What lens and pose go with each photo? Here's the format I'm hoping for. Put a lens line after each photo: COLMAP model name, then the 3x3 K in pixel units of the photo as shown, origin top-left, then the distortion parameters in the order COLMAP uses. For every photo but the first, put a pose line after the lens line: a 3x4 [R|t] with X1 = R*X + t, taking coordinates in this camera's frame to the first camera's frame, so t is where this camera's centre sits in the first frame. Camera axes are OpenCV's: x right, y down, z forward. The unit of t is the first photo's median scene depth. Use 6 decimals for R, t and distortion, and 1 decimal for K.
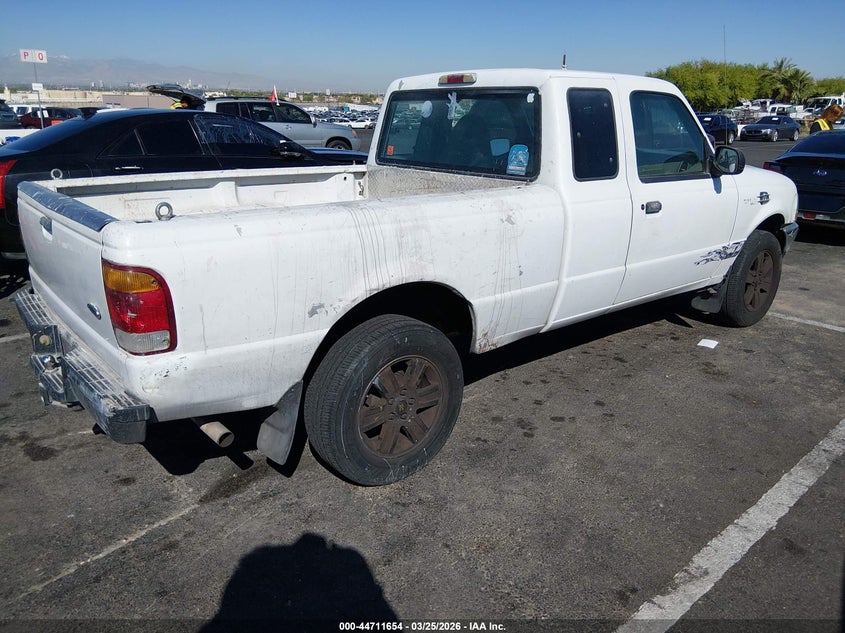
lens RADIAL K [[659.5, 0, 422.5], [0, 659.5, 316.5], [0, 0, 1]] dist [0.004998, -0.080411]
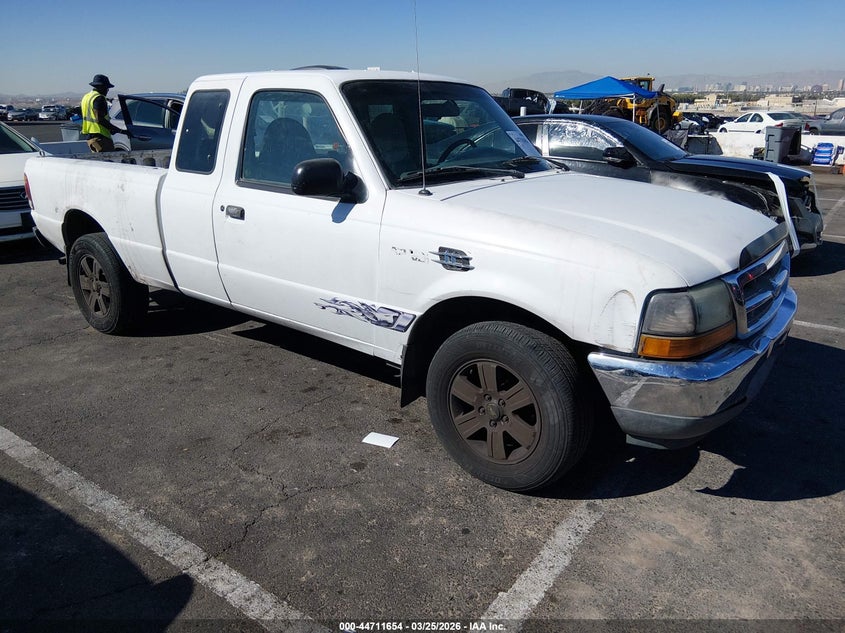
lens RADIAL K [[659.5, 0, 422.5], [0, 659.5, 316.5], [0, 0, 1]] dist [0.004998, -0.080411]
pose [[0.215634, 0.290143, -0.932373, 1.467994], [-0.300522, 0.928210, 0.219344, -0.346119], [0.929079, 0.232901, 0.287348, 1.110455]]
